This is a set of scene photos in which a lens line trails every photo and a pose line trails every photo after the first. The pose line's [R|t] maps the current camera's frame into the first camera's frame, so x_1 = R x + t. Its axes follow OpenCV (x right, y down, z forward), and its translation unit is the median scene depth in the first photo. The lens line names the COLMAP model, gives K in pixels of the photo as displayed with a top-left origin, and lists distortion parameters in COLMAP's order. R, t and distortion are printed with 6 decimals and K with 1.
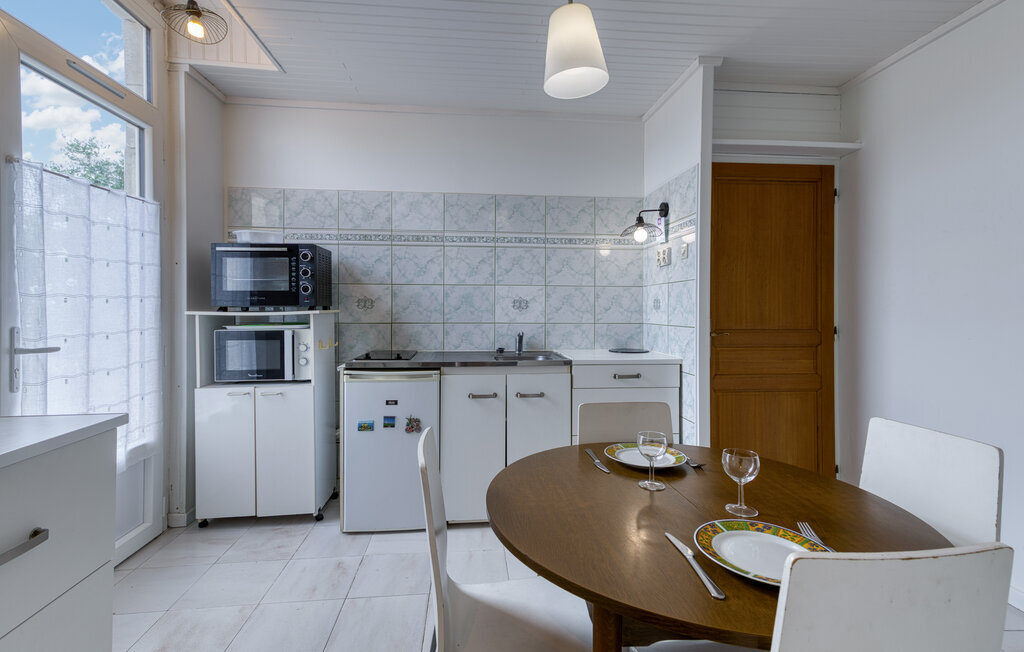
lens RADIAL K [[460.3, 0, 507.6], [0, 460.3, 309.5], [0, 0, 1]] dist [0.018772, 0.000007]
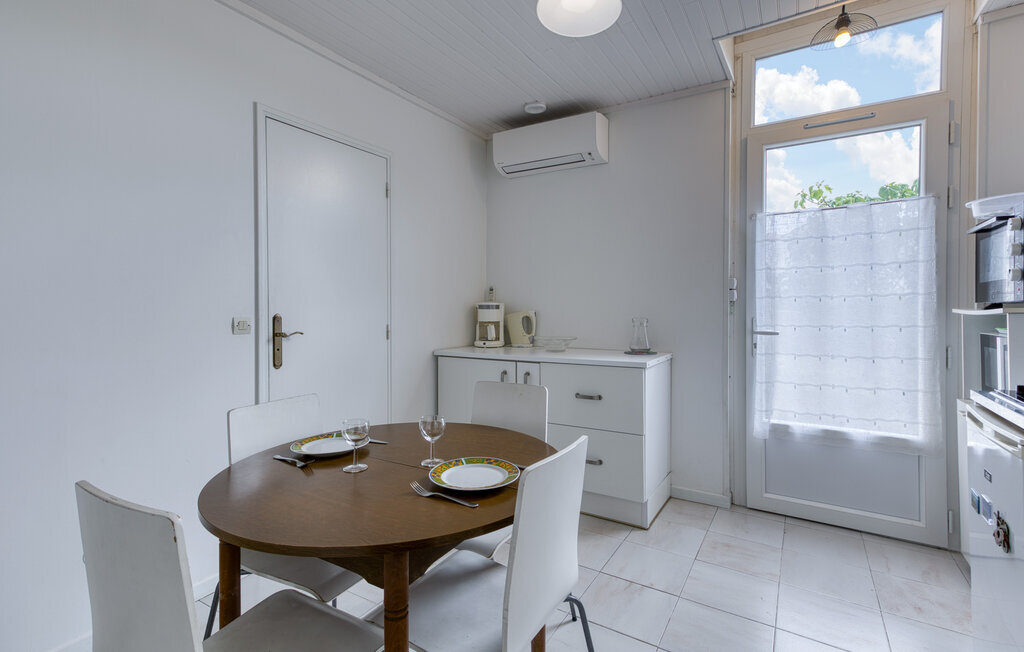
lens RADIAL K [[460.3, 0, 507.6], [0, 460.3, 309.5], [0, 0, 1]] dist [0.018772, 0.000007]
pose [[-0.590014, 0.006100, -0.807370, 0.423263], [0.000206, 0.999973, 0.007406, -0.001891], [0.807393, 0.004203, -0.590000, 0.685069]]
